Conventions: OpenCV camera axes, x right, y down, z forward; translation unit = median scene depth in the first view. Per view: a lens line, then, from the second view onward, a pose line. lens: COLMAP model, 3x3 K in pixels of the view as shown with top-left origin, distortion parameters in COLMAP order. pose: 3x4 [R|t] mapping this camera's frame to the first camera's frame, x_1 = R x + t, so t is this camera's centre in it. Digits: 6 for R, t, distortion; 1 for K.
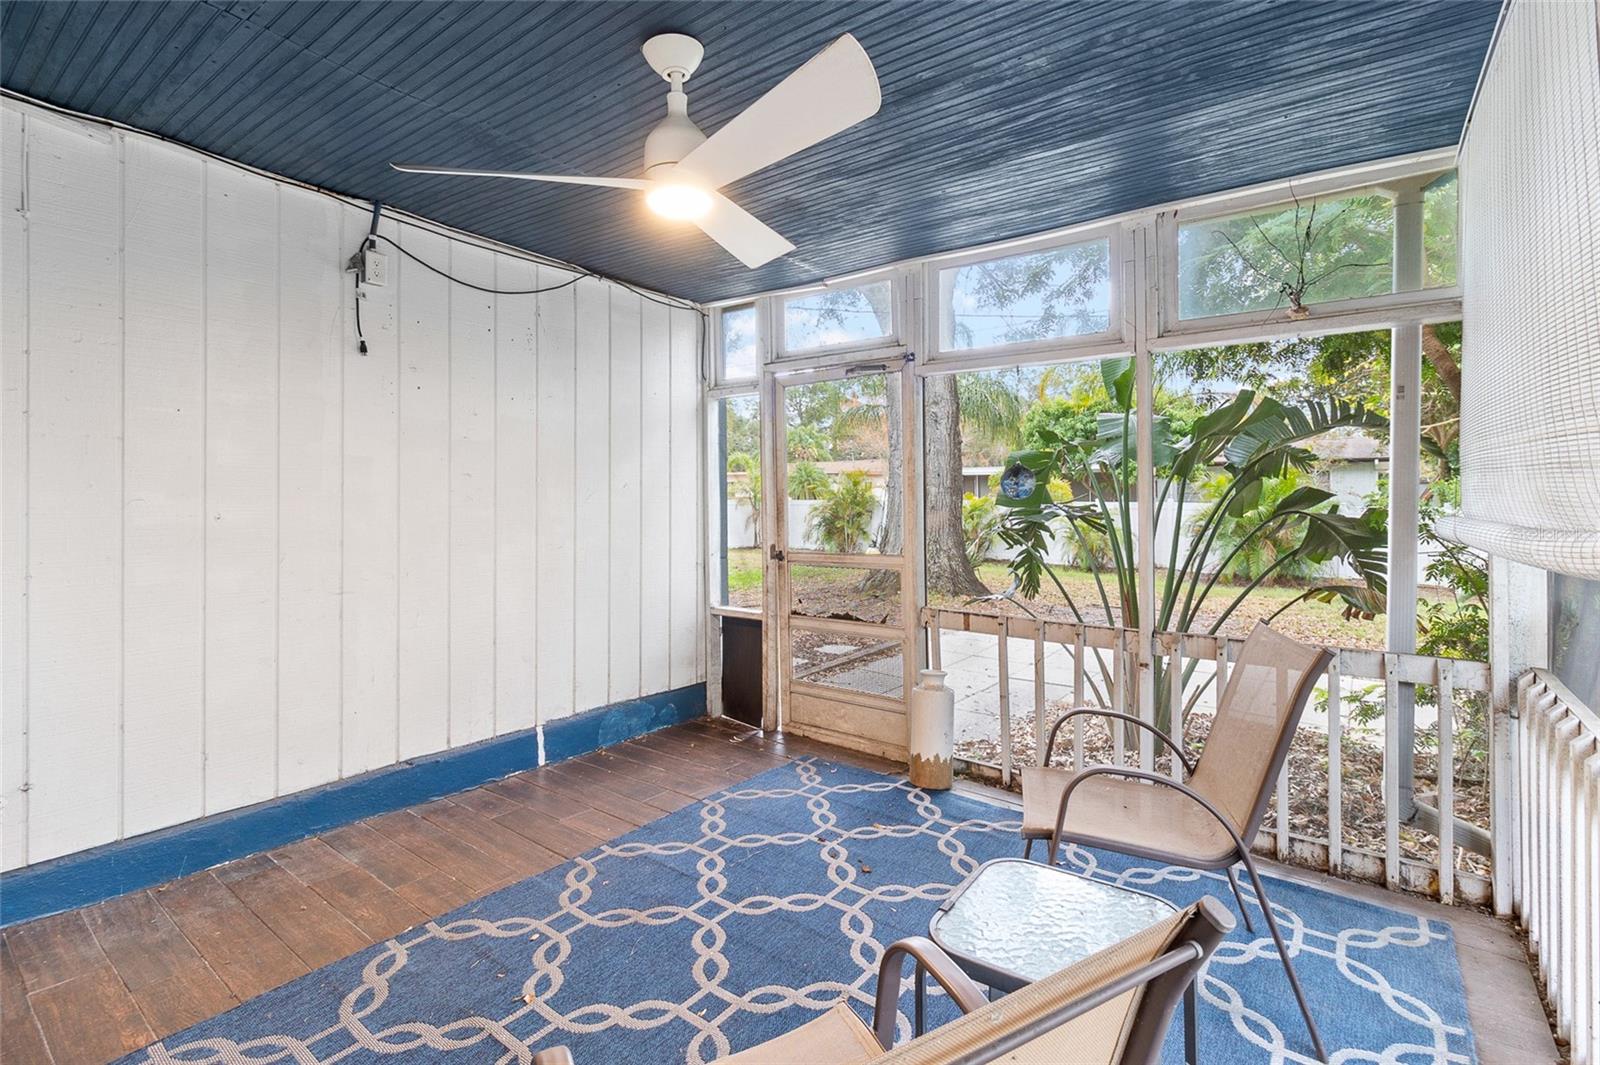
lens RADIAL K [[738.5, 0, 824.0], [0, 738.5, 500.4], [0, 0, 1]] dist [0.001169, -0.001722]
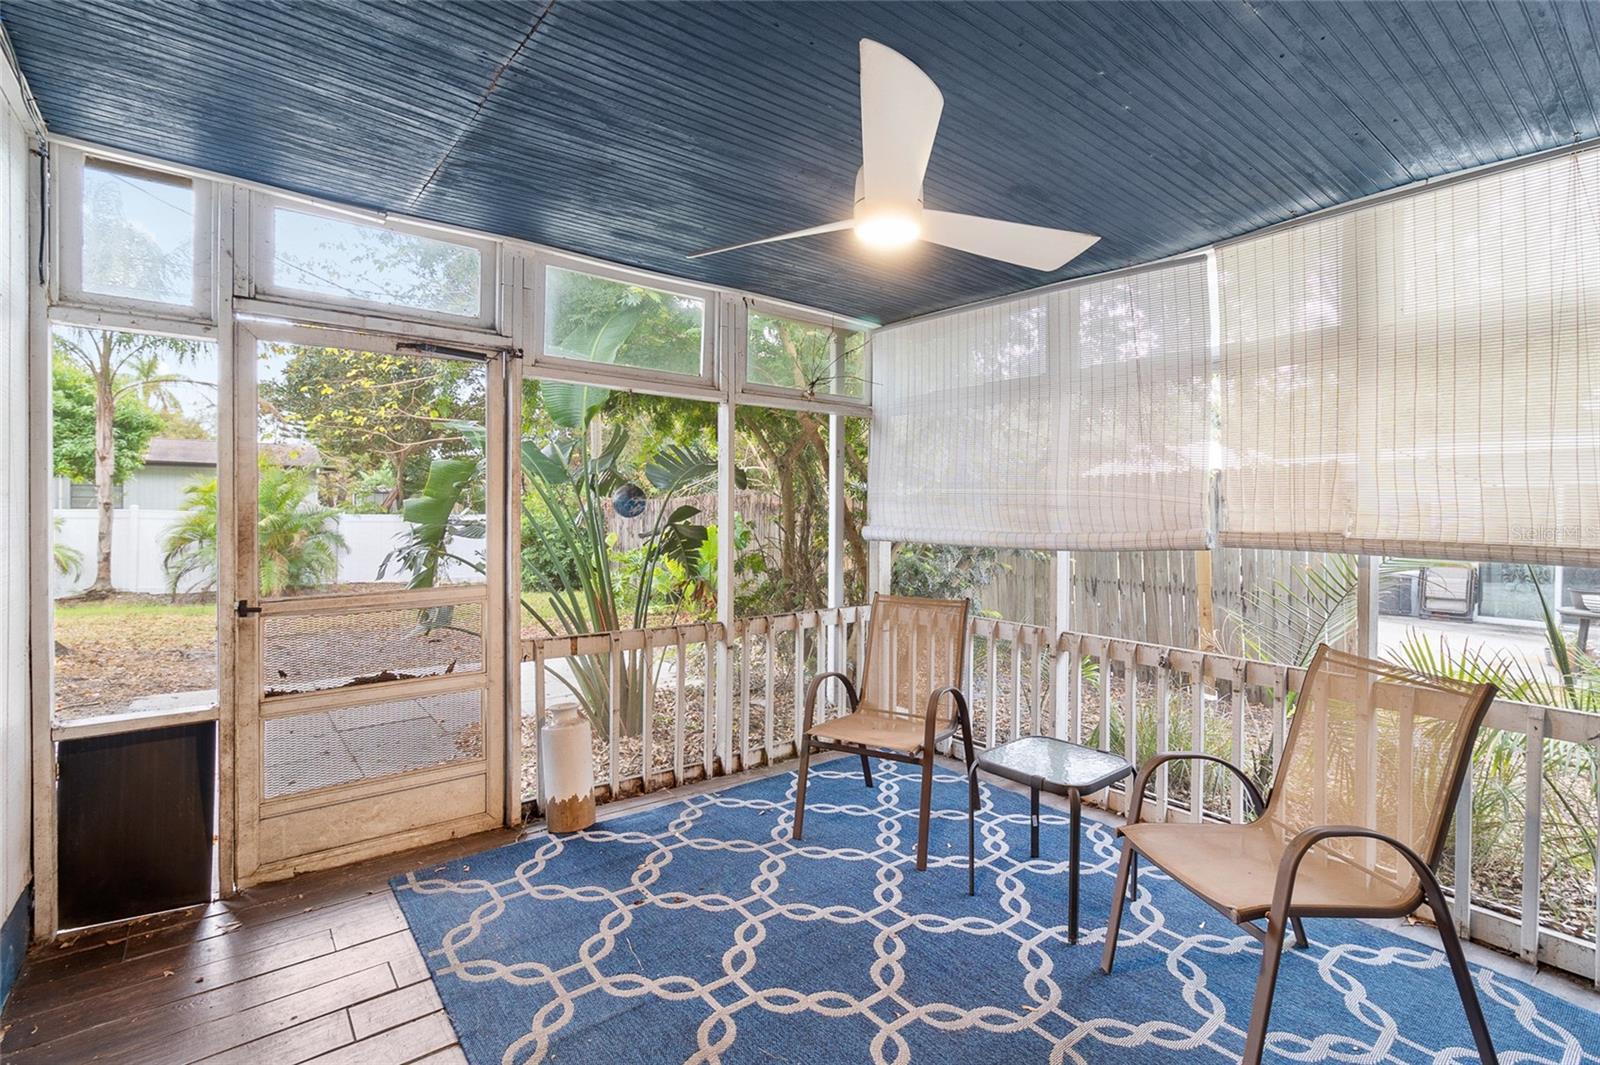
lens RADIAL K [[738.5, 0, 814.3], [0, 738.5, 515.1], [0, 0, 1]] dist [0.001169, -0.001722]
pose [[0.259643, -0.007655, 0.965674, -0.544379], [-0.005009, 0.999944, 0.009274, -0.012817], [-0.965692, -0.007245, 0.259591, 0.381768]]
